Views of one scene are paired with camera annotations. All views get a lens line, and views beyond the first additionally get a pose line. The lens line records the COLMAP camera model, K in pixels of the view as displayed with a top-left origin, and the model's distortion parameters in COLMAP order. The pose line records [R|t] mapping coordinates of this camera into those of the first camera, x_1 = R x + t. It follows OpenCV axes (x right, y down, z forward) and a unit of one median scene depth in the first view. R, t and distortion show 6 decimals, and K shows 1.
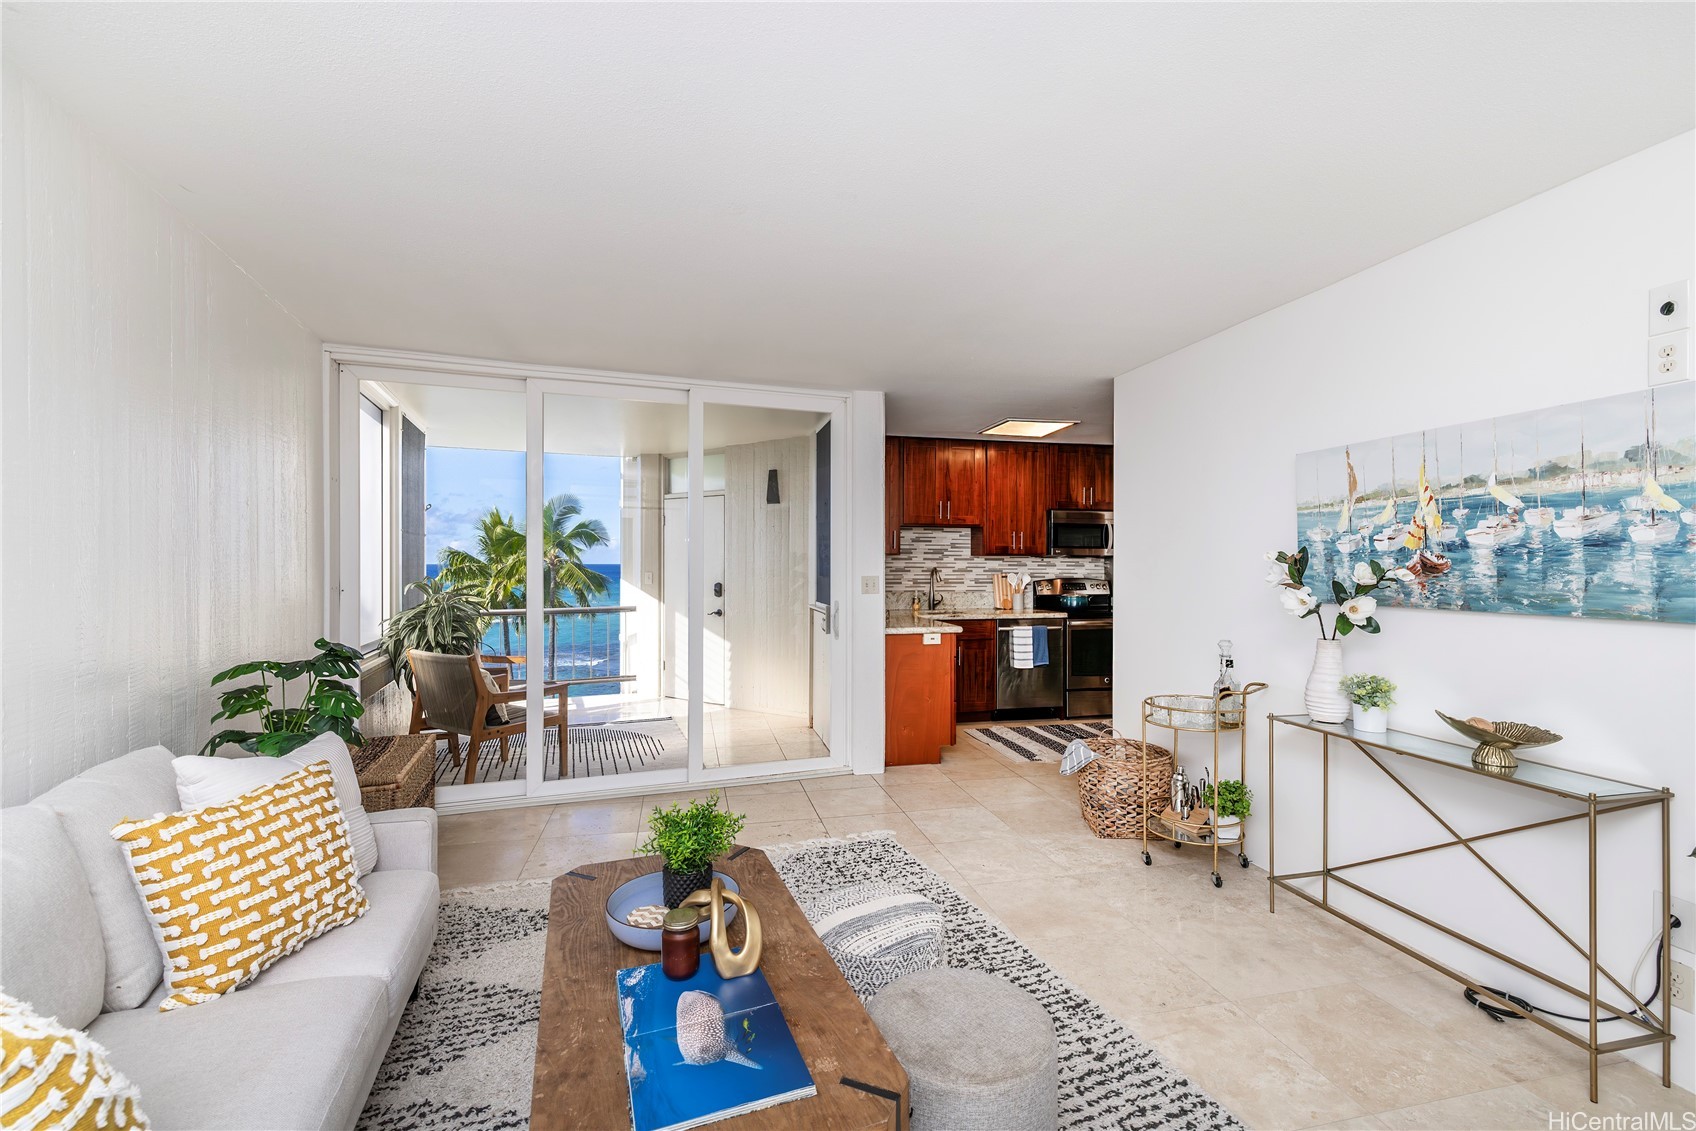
lens RADIAL K [[715.9, 0, 842.5], [0, 715.9, 566.3], [0, 0, 1]] dist [-0.000843, -0.000263]
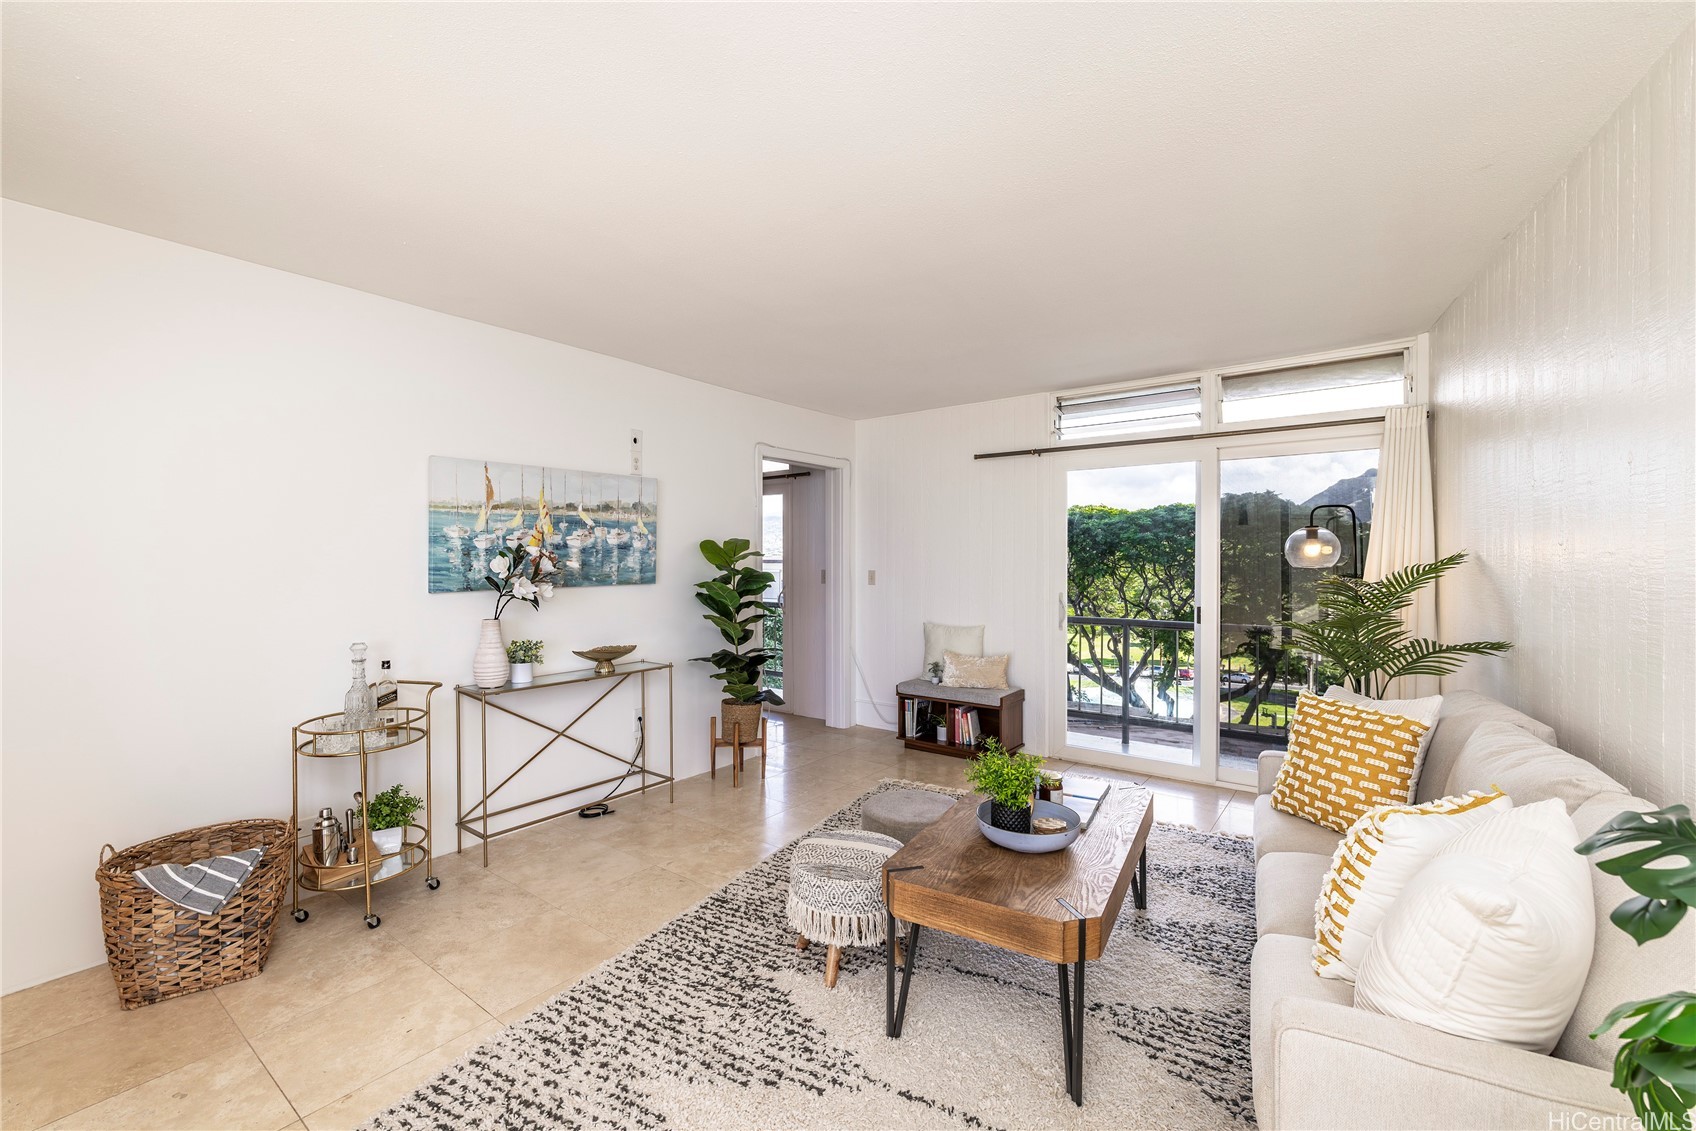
lens RADIAL K [[715.9, 0, 842.7], [0, 715.9, 561.1], [0, 0, 1]] dist [-0.000843, -0.000263]
pose [[-0.645867, -0.000889, 0.763449, -0.624584], [0.003451, 0.999986, 0.004085, 0.000110], [-0.763442, 0.005273, -0.645855, 1.302691]]
